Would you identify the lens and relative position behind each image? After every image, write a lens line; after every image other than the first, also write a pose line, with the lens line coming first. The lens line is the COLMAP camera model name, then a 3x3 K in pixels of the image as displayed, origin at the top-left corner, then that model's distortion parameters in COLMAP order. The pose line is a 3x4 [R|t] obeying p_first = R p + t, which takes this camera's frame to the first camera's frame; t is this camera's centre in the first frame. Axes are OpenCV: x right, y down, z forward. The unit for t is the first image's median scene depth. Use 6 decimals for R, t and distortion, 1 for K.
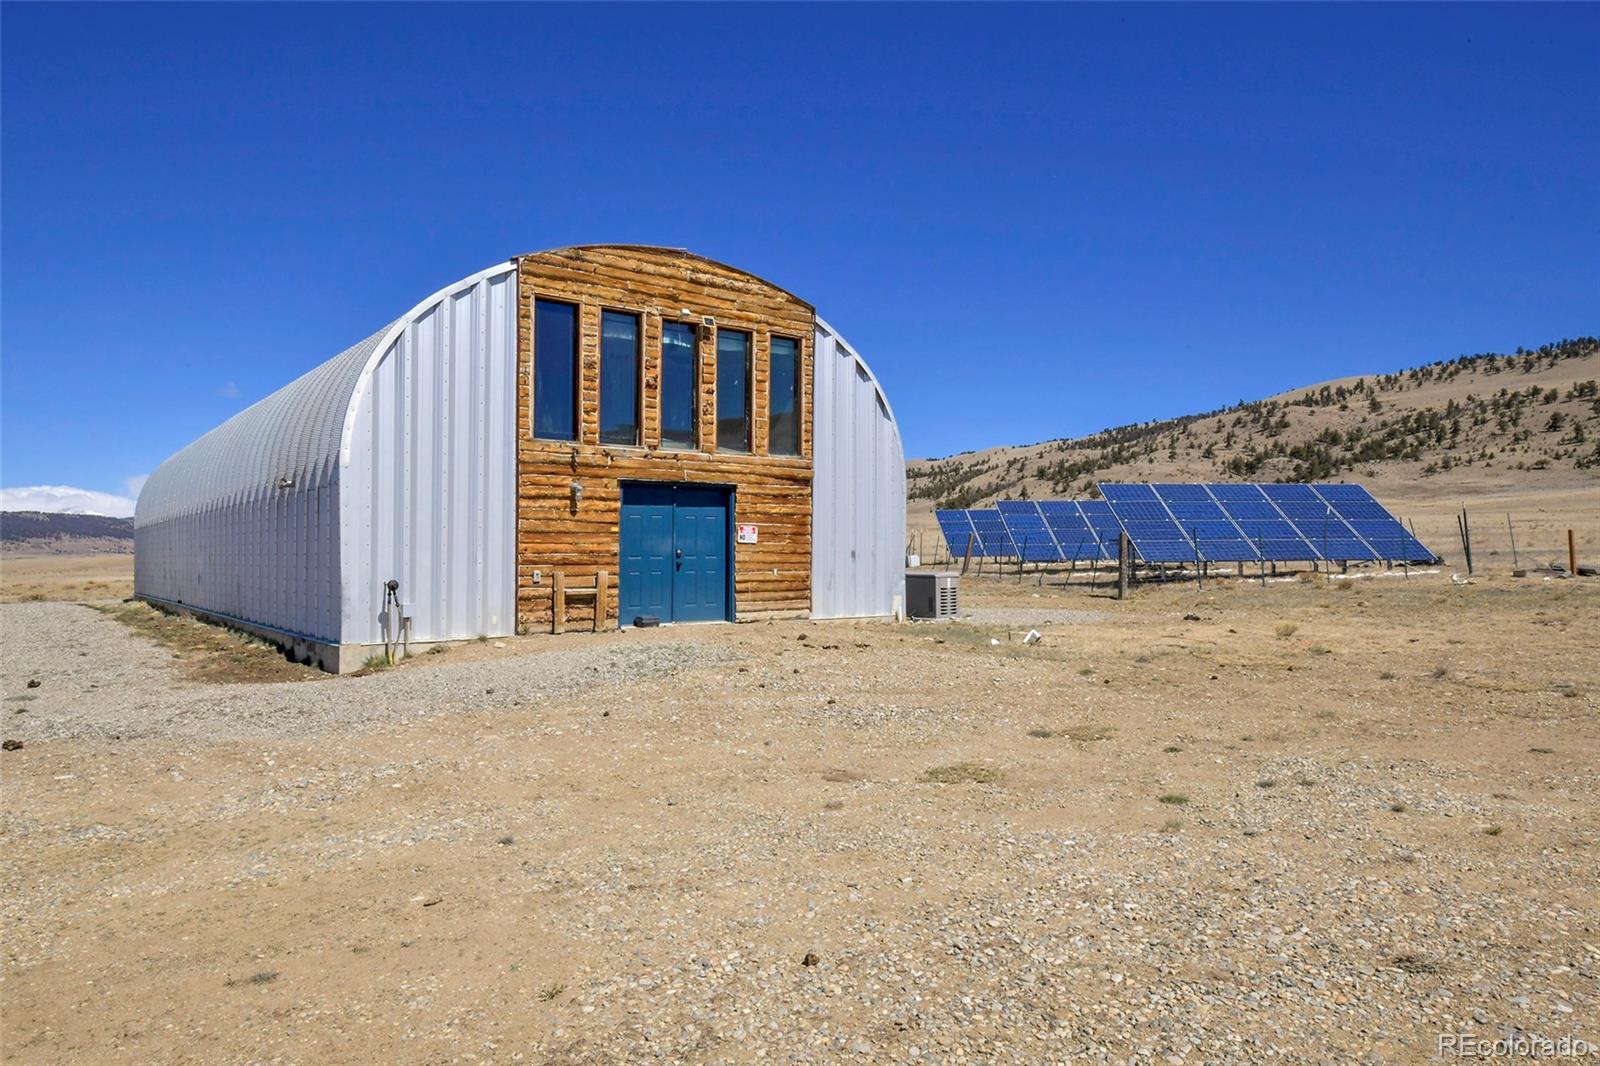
lens RADIAL K [[1004.7, 0, 794.6], [0, 1004.7, 527.4], [0, 0, 1]] dist [-0.002554, -0.003332]
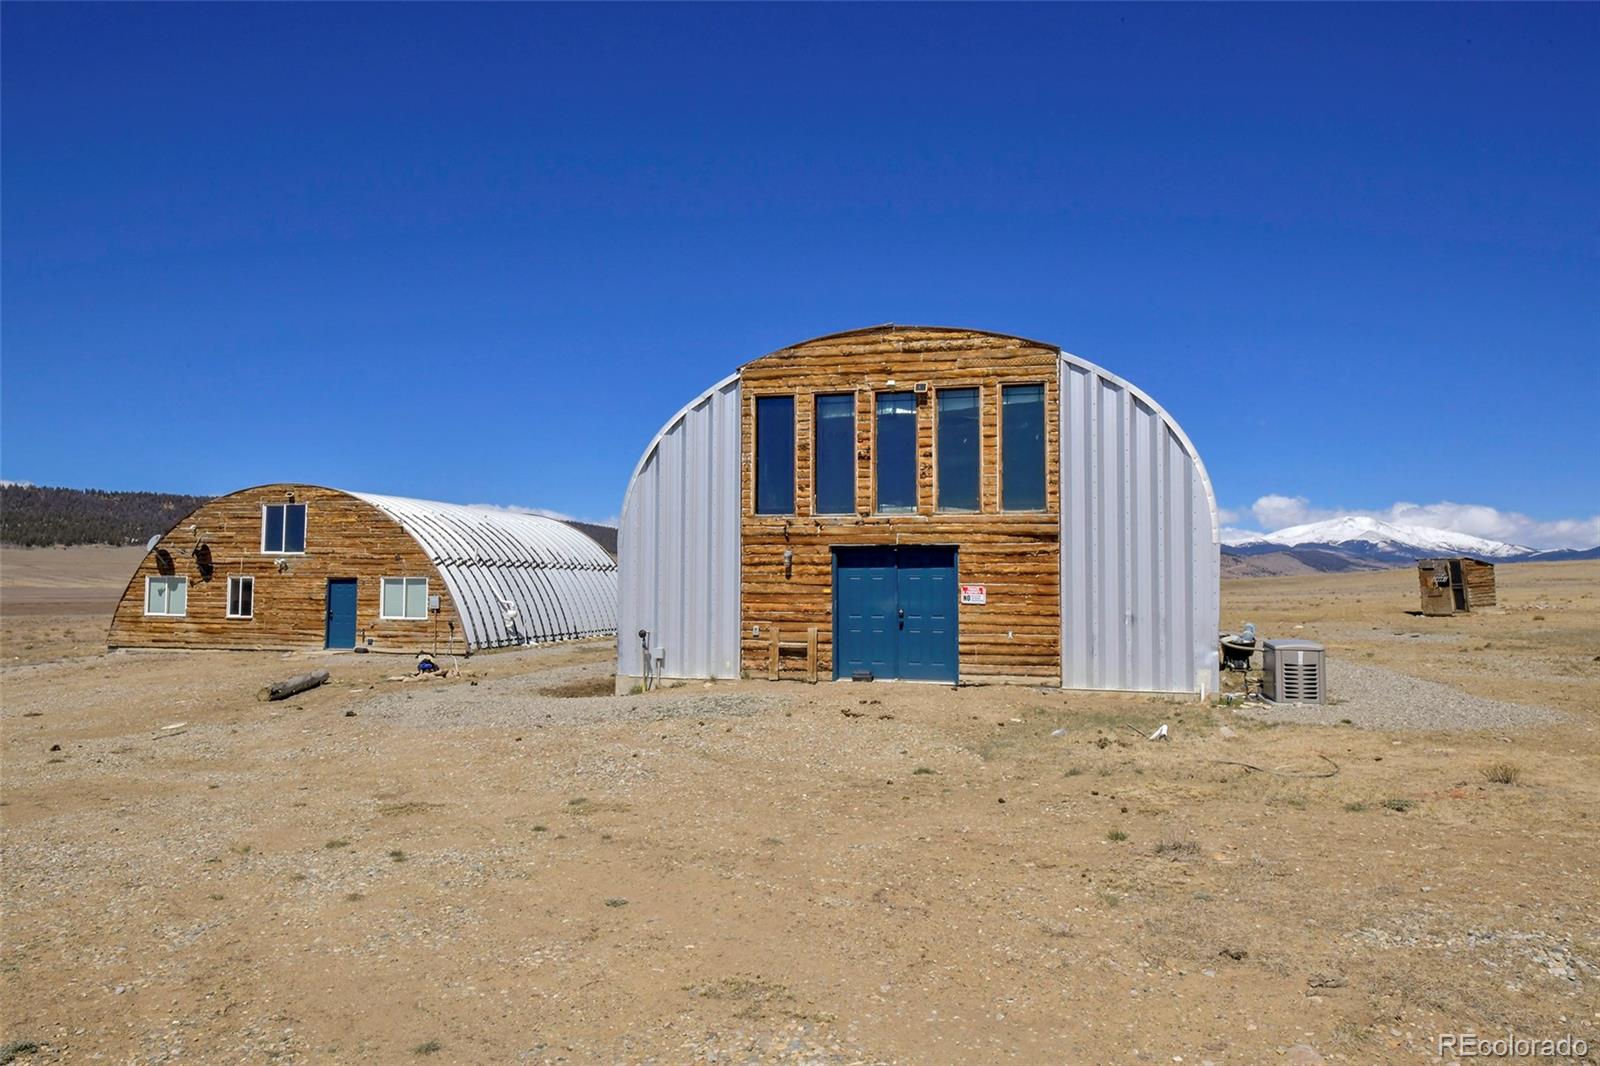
lens RADIAL K [[1075.2, 0, 842.5], [0, 1075.2, 518.9], [0, 0, 1]] dist [-0.003354, -0.002560]
pose [[0.604945, -0.038593, -0.795332, 0.710272], [0.014980, 0.999200, -0.037091, -0.030046], [0.796127, 0.010524, 0.605039, 0.266217]]
